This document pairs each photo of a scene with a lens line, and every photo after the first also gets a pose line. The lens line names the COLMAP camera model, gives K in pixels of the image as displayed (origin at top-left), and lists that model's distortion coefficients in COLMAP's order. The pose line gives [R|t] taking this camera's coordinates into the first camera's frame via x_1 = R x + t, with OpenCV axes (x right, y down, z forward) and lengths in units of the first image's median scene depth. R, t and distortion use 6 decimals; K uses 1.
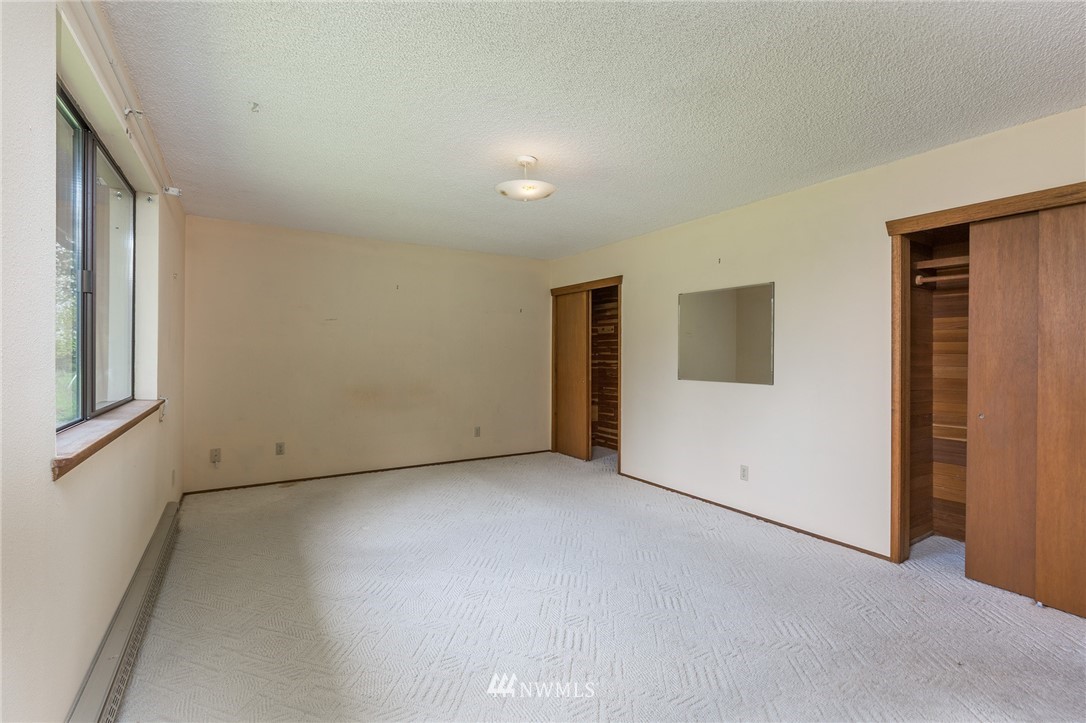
lens RADIAL K [[480.8, 0, 539.6], [0, 480.8, 356.7], [0, 0, 1]] dist [-0.000079, -0.000588]
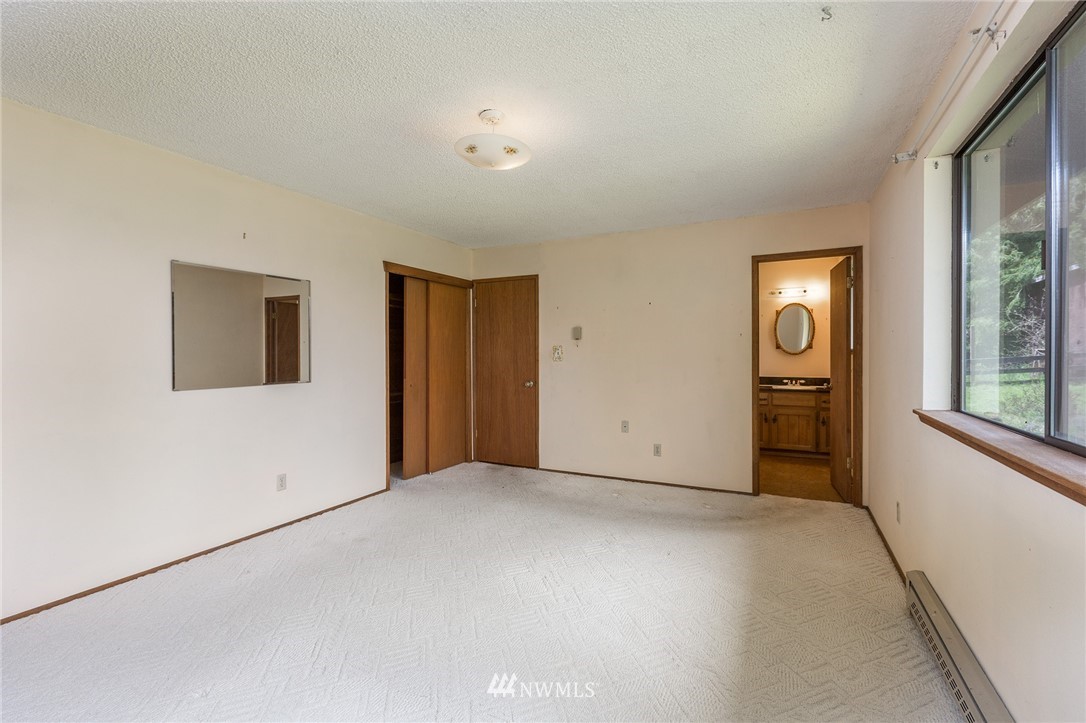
lens RADIAL K [[480.8, 0, 542.1], [0, 480.8, 359.5], [0, 0, 1]] dist [-0.000079, -0.000588]
pose [[-0.515743, -0.014890, 0.856614, -0.667371], [-0.000755, 0.999856, 0.016926, -0.005720], [-0.856743, 0.008082, -0.515681, 1.154800]]
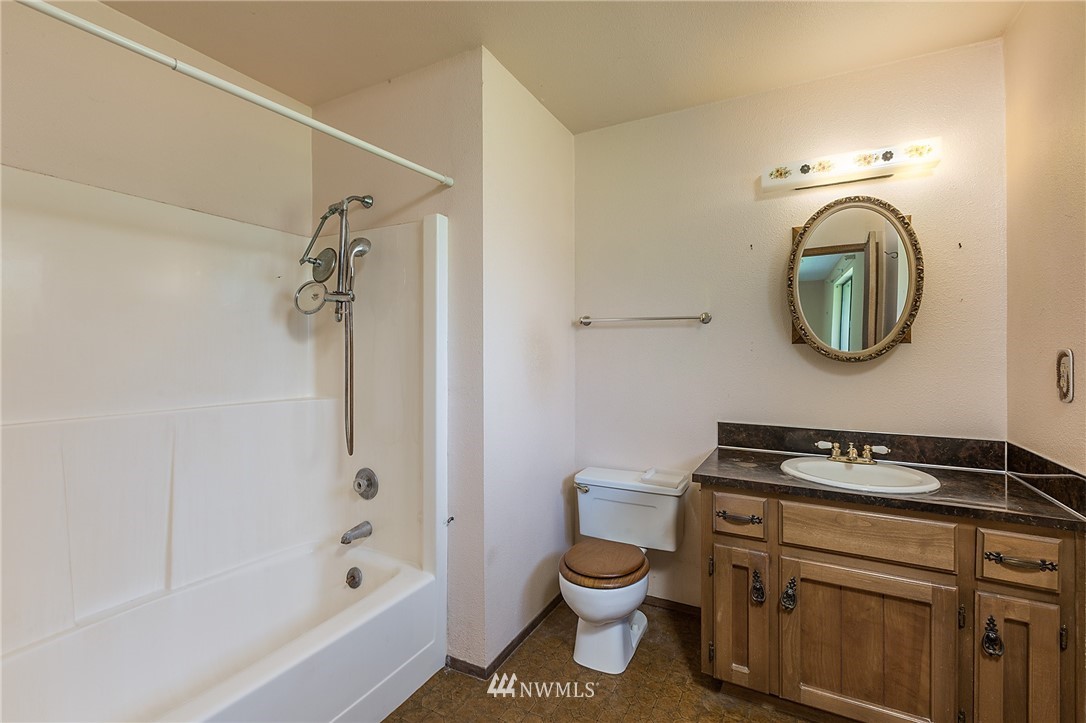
lens RADIAL K [[480.8, 0, 540.3], [0, 480.8, 355.9], [0, 0, 1]] dist [-0.000079, -0.000588]
pose [[-0.490422, -0.005216, 0.871470, -0.388000], [0.001893, 0.999973, 0.007050, -0.005733], [-0.871483, 0.005107, -0.490399, 0.725506]]
